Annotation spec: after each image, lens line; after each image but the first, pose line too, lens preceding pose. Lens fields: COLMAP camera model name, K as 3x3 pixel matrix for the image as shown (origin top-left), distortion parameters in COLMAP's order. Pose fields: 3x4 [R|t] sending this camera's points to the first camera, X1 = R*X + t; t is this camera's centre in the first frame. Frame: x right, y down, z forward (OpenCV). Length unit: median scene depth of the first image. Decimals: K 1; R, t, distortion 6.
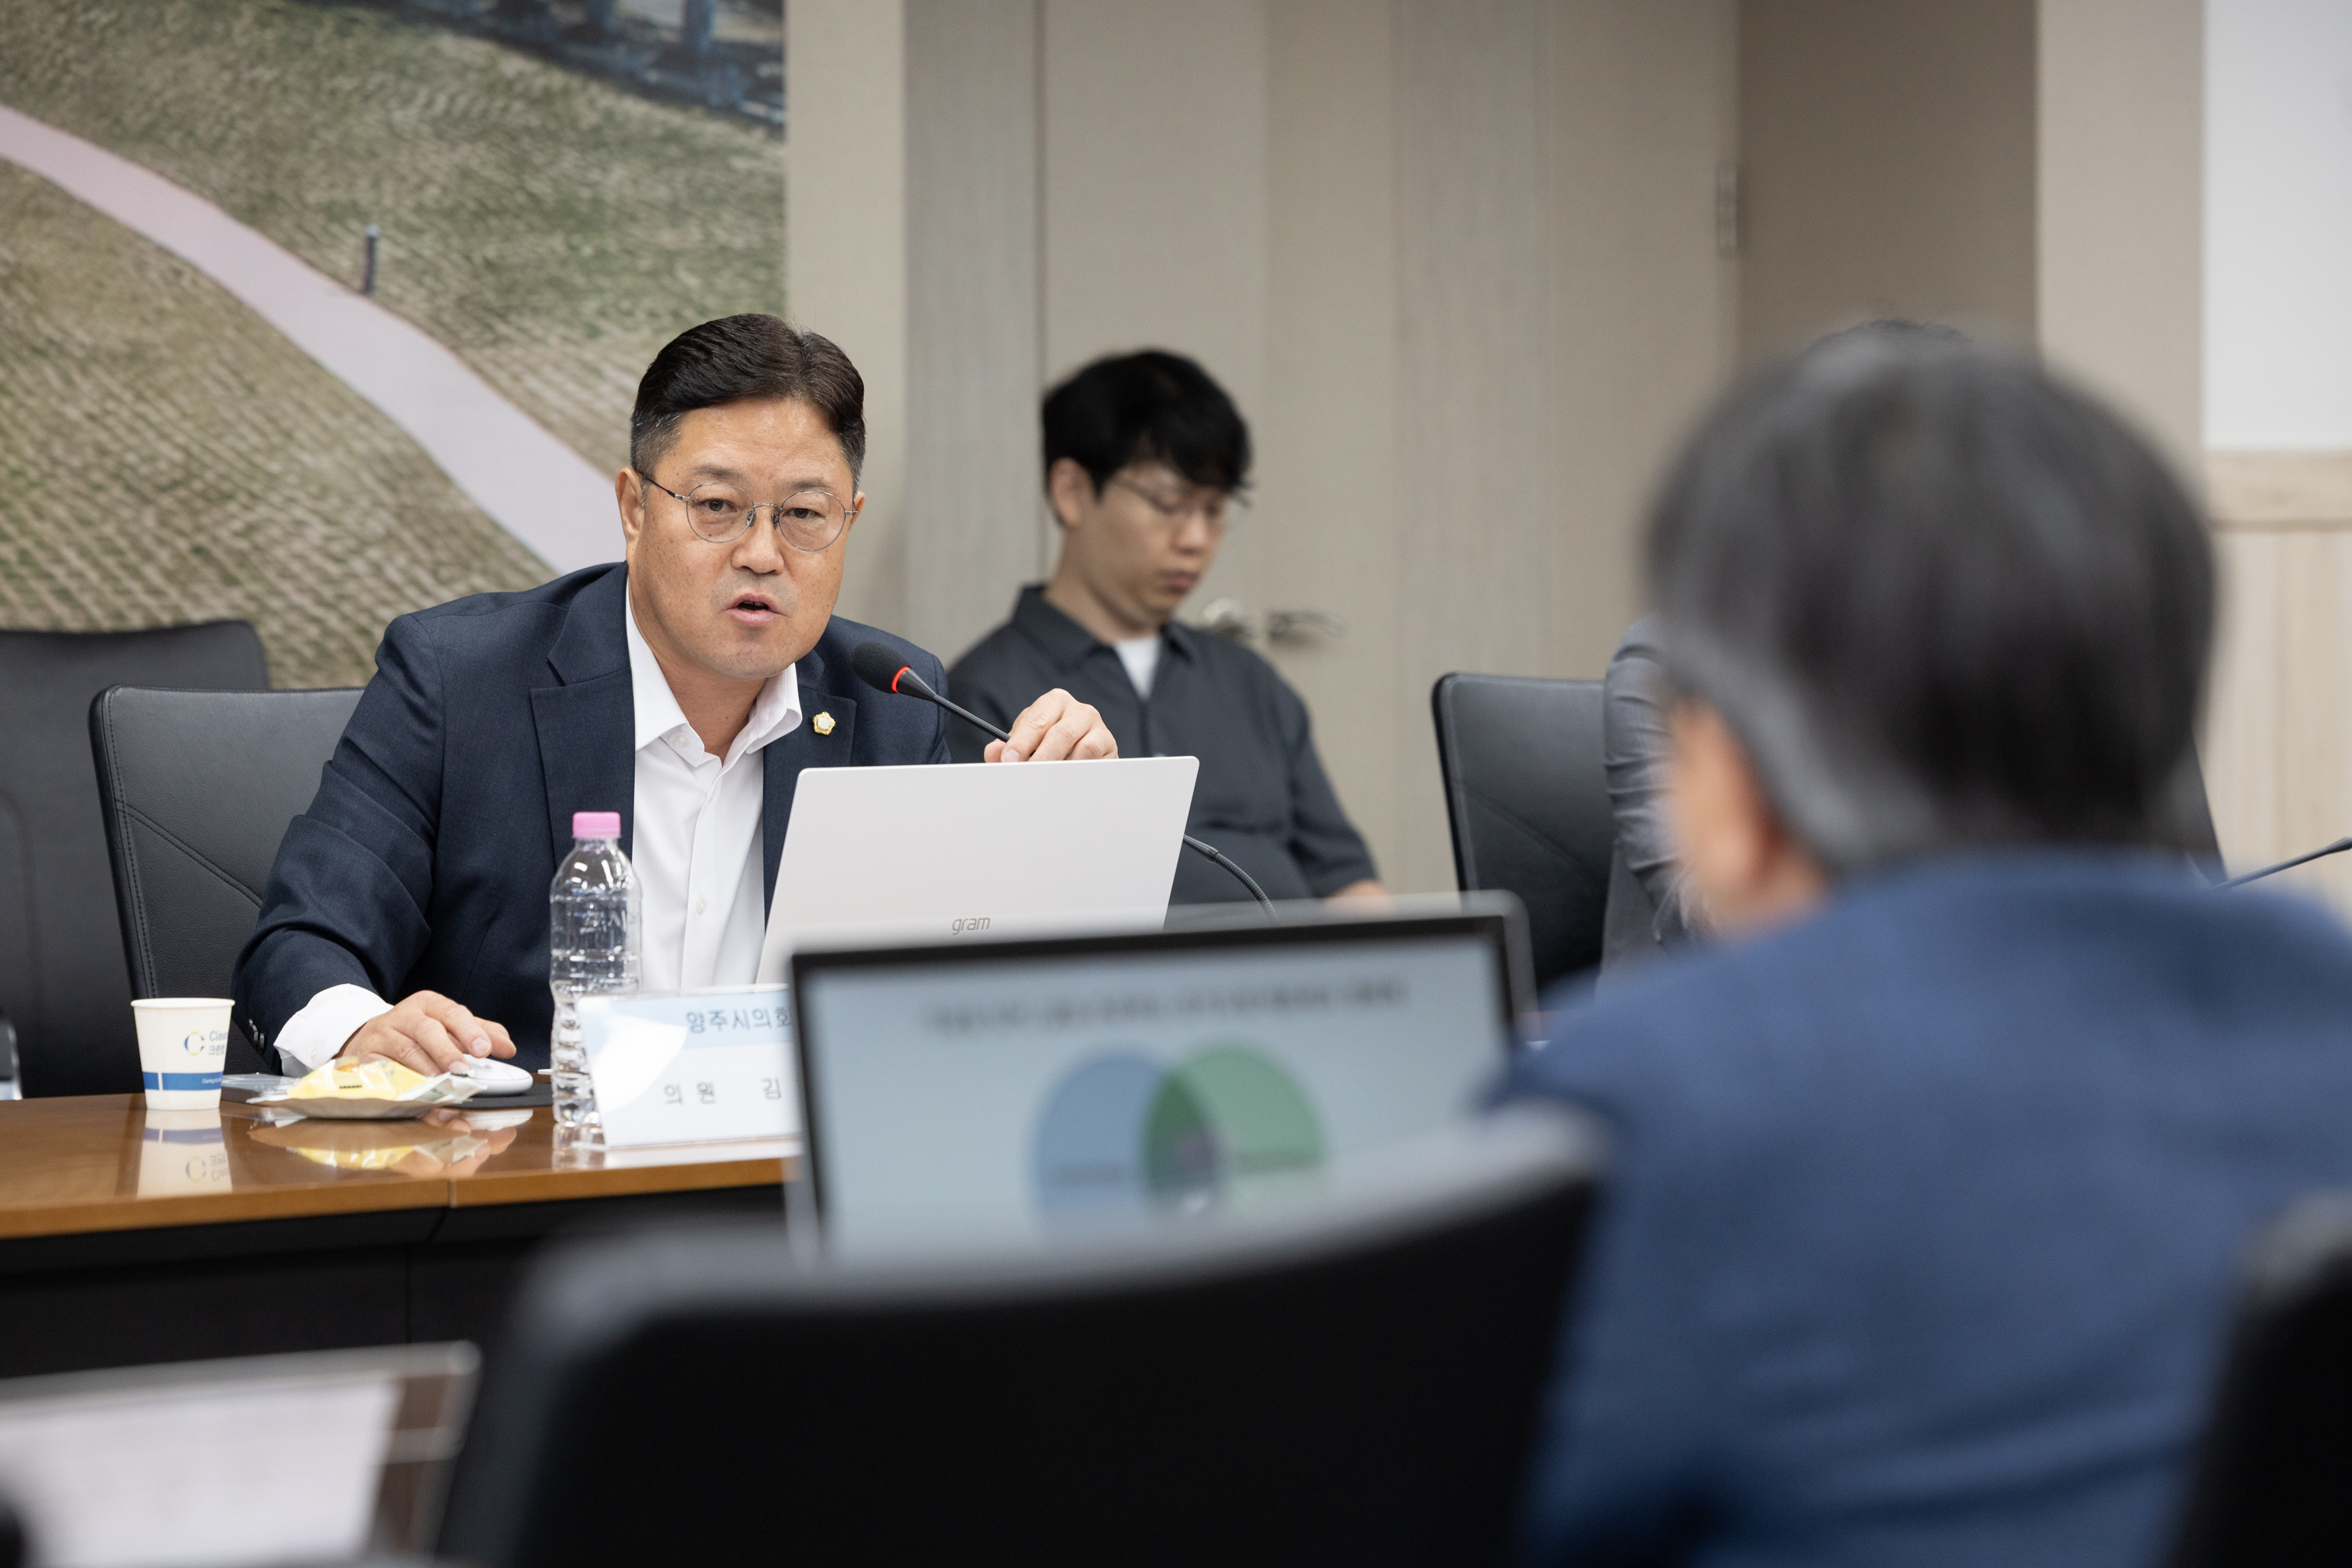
lens RADIAL K [[8609.1, 0, 1176.3], [0, 8609.1, 782.9], [0, 0, 1]] dist [-0.152725, 0.000000]
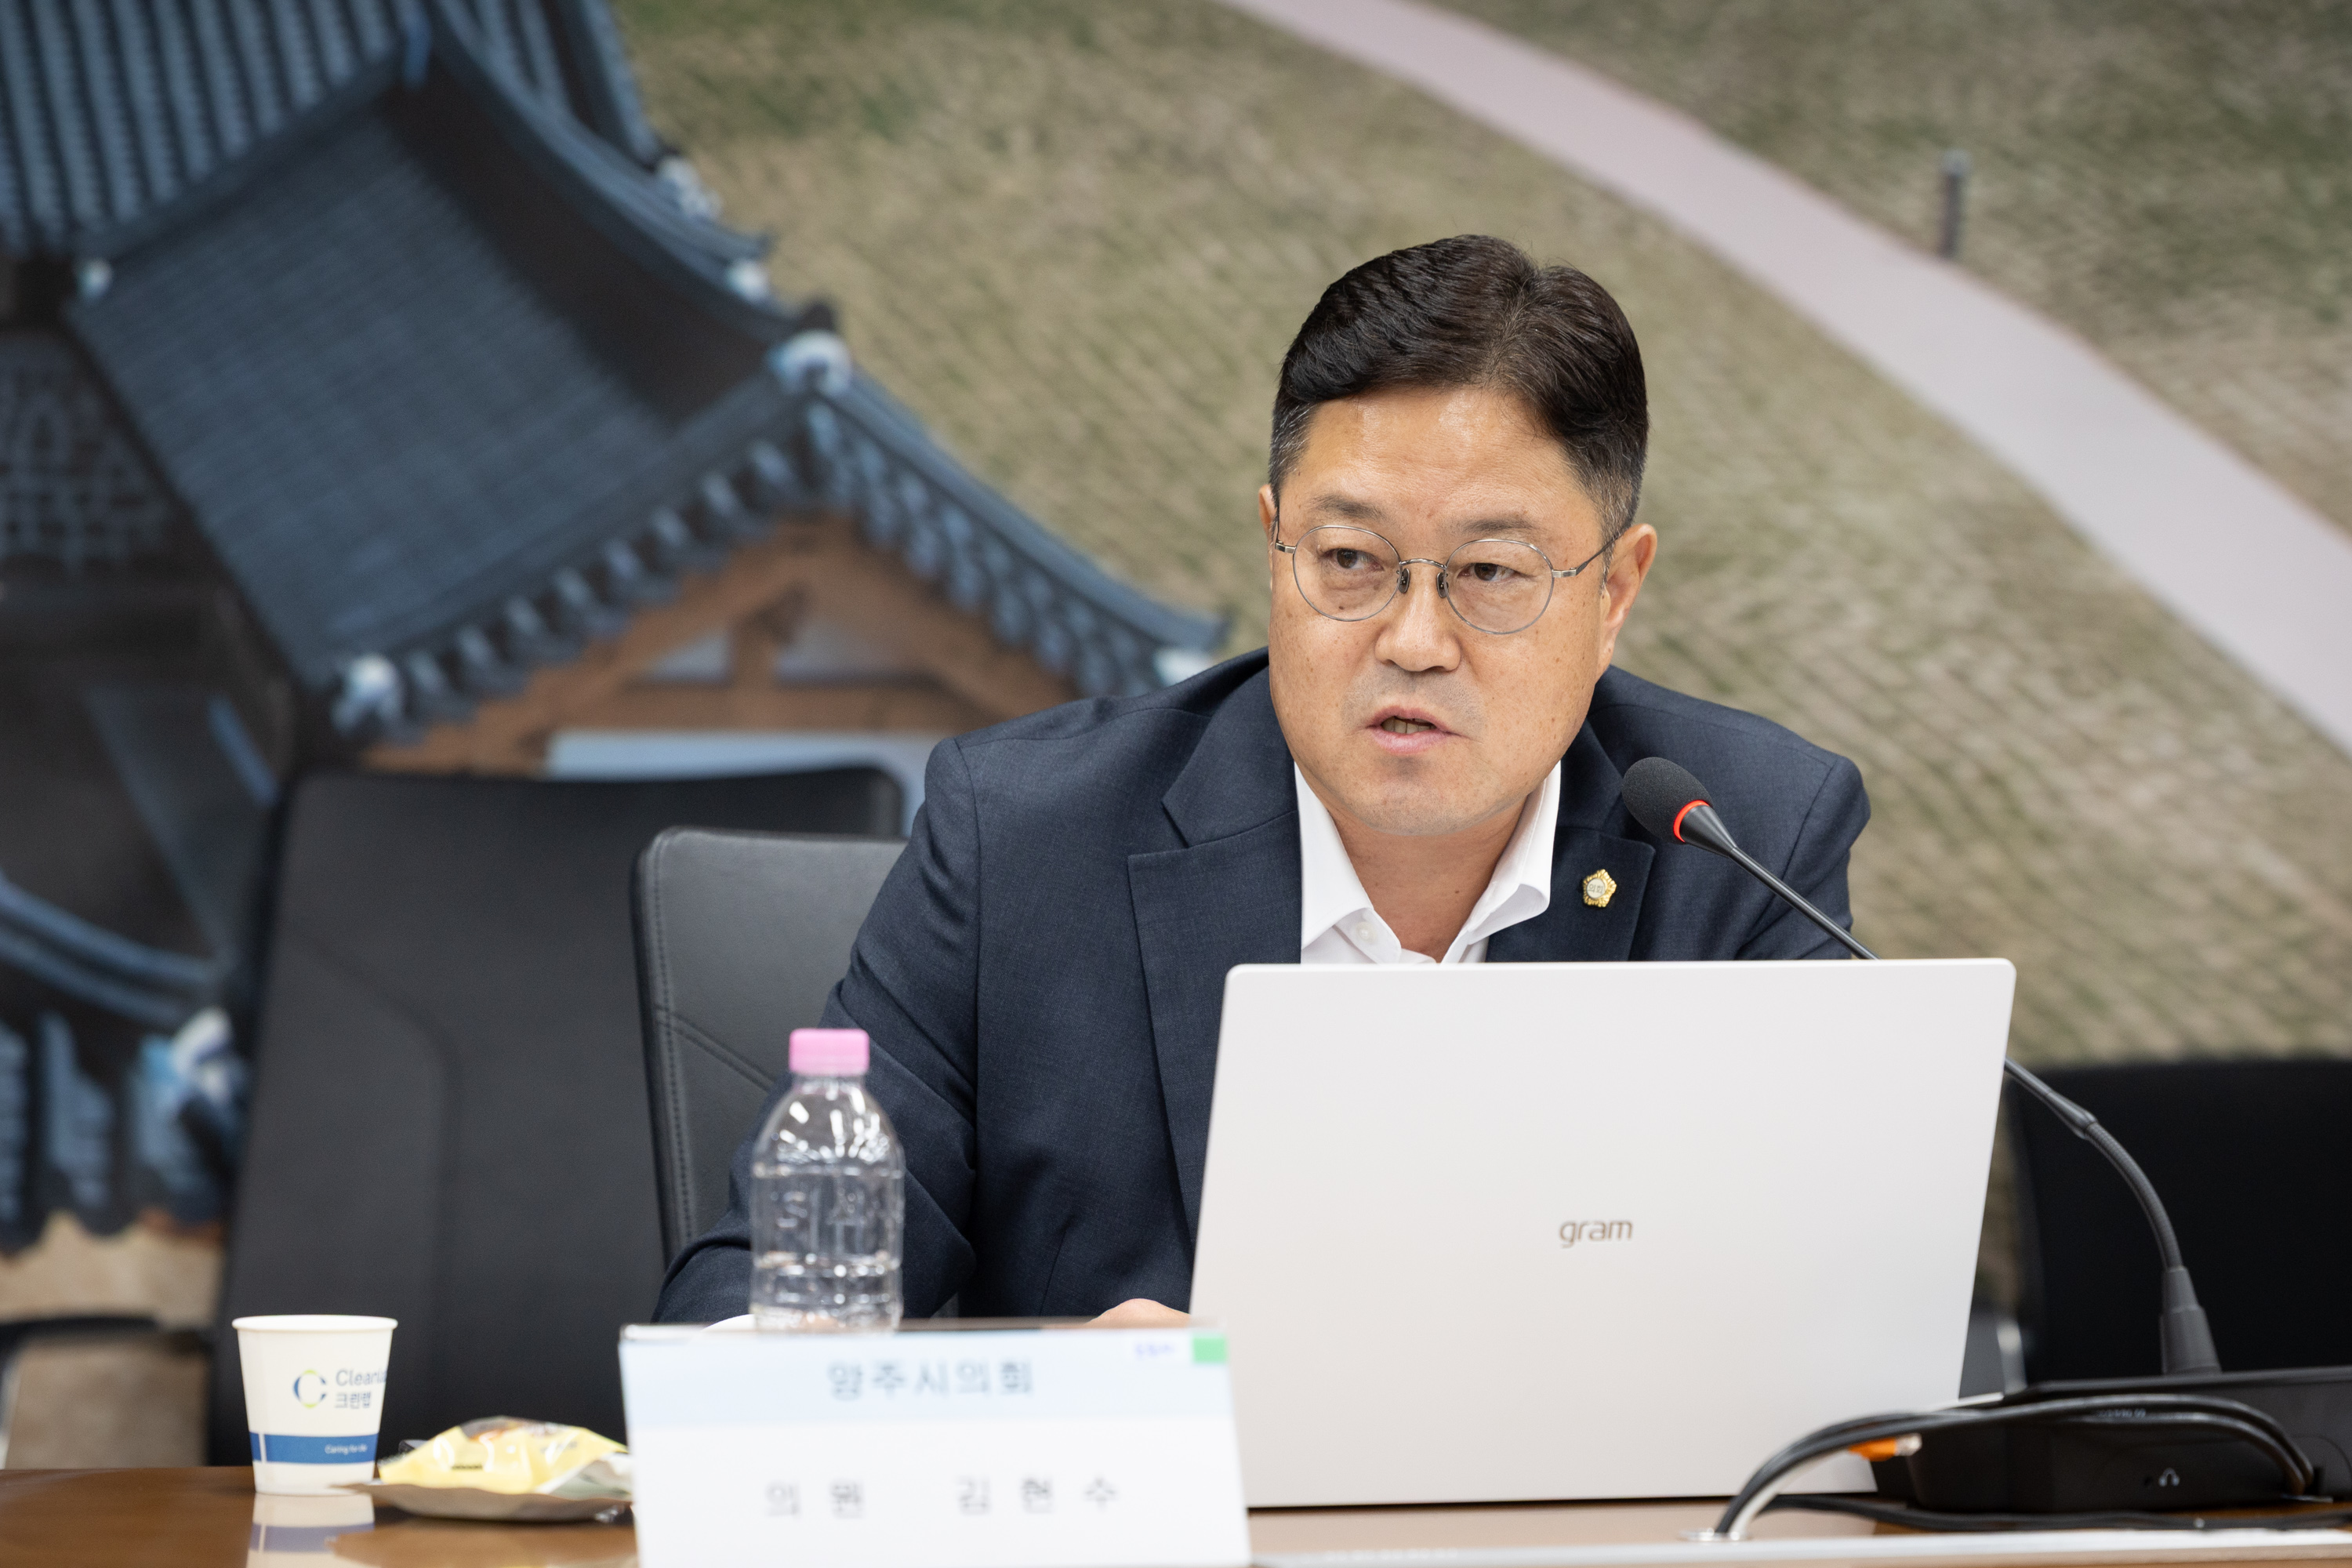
lens RADIAL K [[11494.0, 0, 1176.1], [0, 11494.0, 784.0], [0, 0, 1]] dist [0.226796, 0.000000]
pose [[0.928890, 0.014747, -0.370062, 0.179229], [-0.021475, 0.999670, -0.014067, -0.002747], [0.369733, 0.021014, 0.928900, 0.157379]]
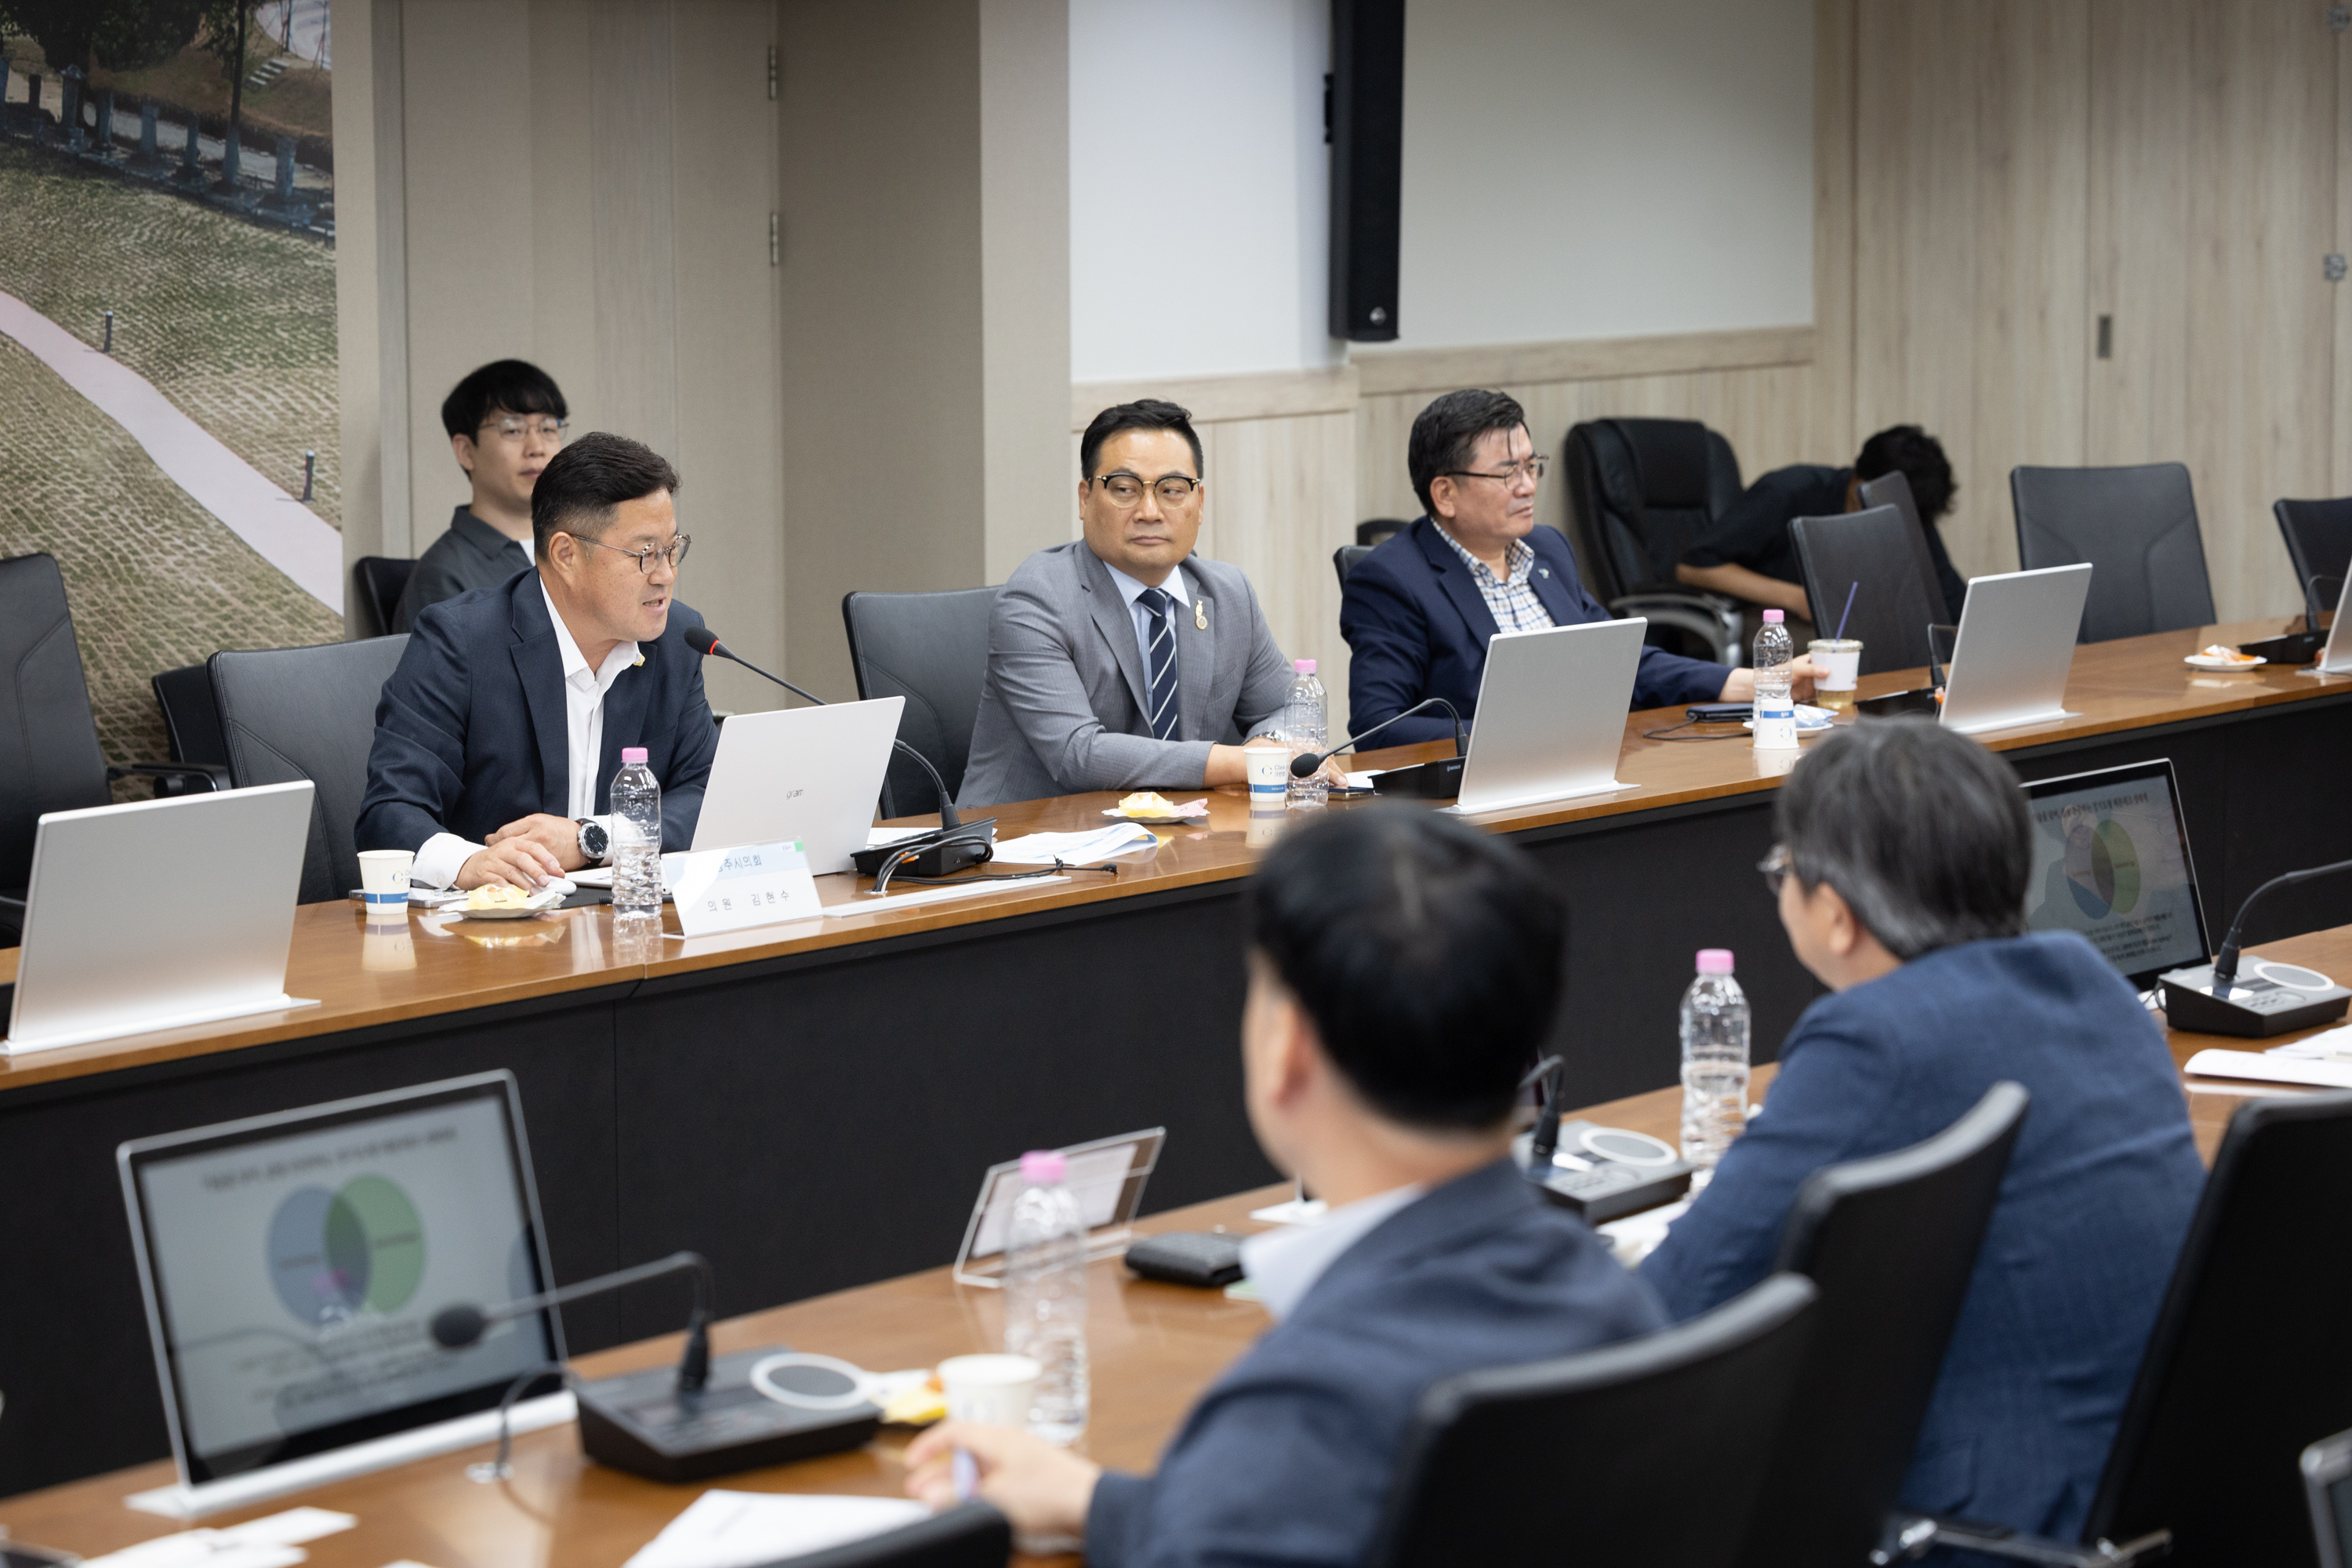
lens RADIAL K [[6251.4, 0, 1176.6], [0, 6251.4, 784.9], [0, 0, 1]] dist [-0.136666, 0.000000]
pose [[0.969622, -0.029720, 0.242796, -0.187871], [0.013771, 0.997650, 0.067125, -0.051393], [-0.244220, -0.061742, 0.967752, -0.210211]]
